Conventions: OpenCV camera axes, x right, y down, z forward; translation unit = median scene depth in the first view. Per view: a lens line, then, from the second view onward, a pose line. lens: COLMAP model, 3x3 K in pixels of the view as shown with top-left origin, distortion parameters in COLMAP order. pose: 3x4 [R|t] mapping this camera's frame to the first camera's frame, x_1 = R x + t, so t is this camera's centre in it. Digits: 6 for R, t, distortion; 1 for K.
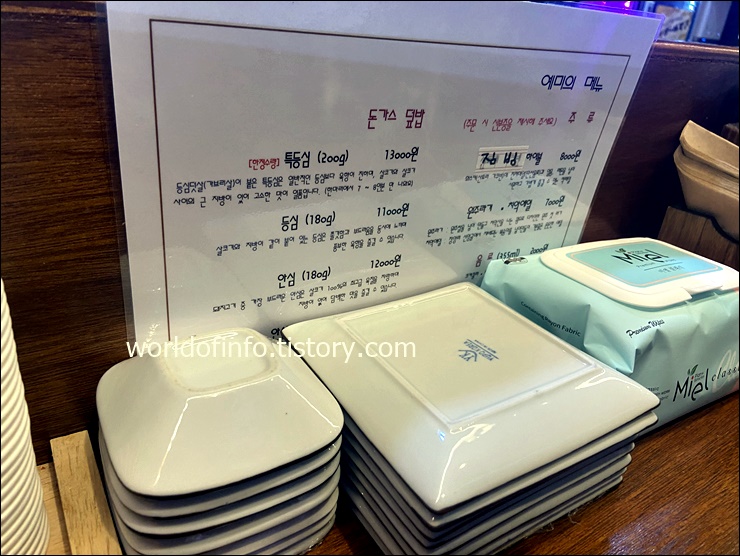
lens RADIAL K [[565.3, 0, 401.7], [0, 565.3, 253.1], [0, 0, 1]] dist [0.139189, -0.191530]
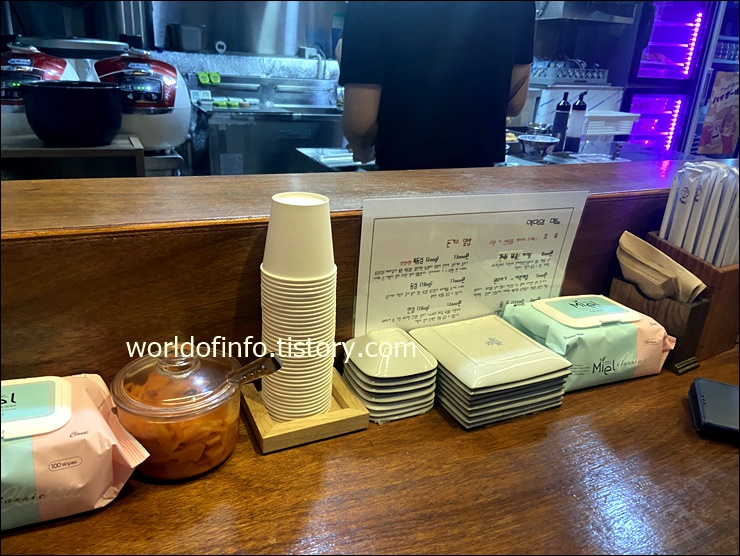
lens RADIAL K [[553.8, 0, 368.1], [0, 553.8, 258.8], [0, 0, 1]] dist [0.138421, -0.164311]
pose [[0.983834, 0.005864, -0.178987, 0.028417], [-0.019093, 0.997202, -0.072275, 0.004962], [0.178063, 0.074524, 0.981193, -1.181965]]
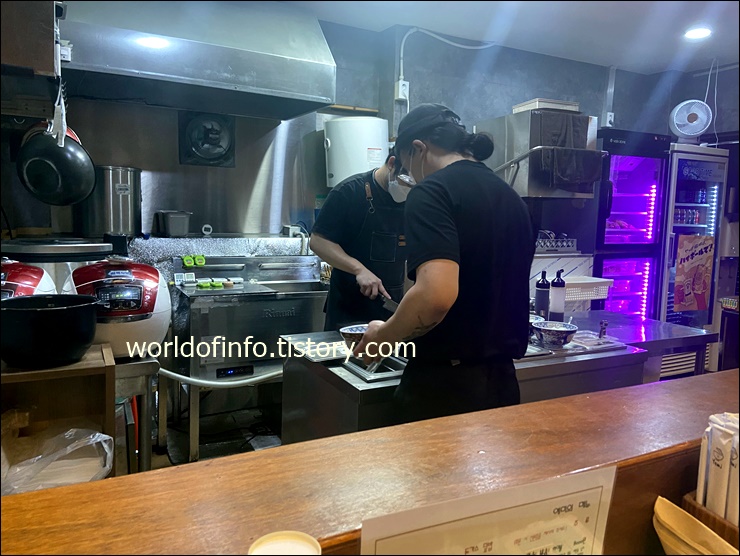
lens RADIAL K [[548.2, 0, 372.8], [0, 548.2, 263.7], [0, 0, 1]] dist [0.137357, -0.144378]
pose [[0.988338, -0.075141, -0.132444, -0.032074], [0.029437, 0.947644, -0.317969, -0.487702], [0.149402, 0.310362, 0.938805, -1.031476]]
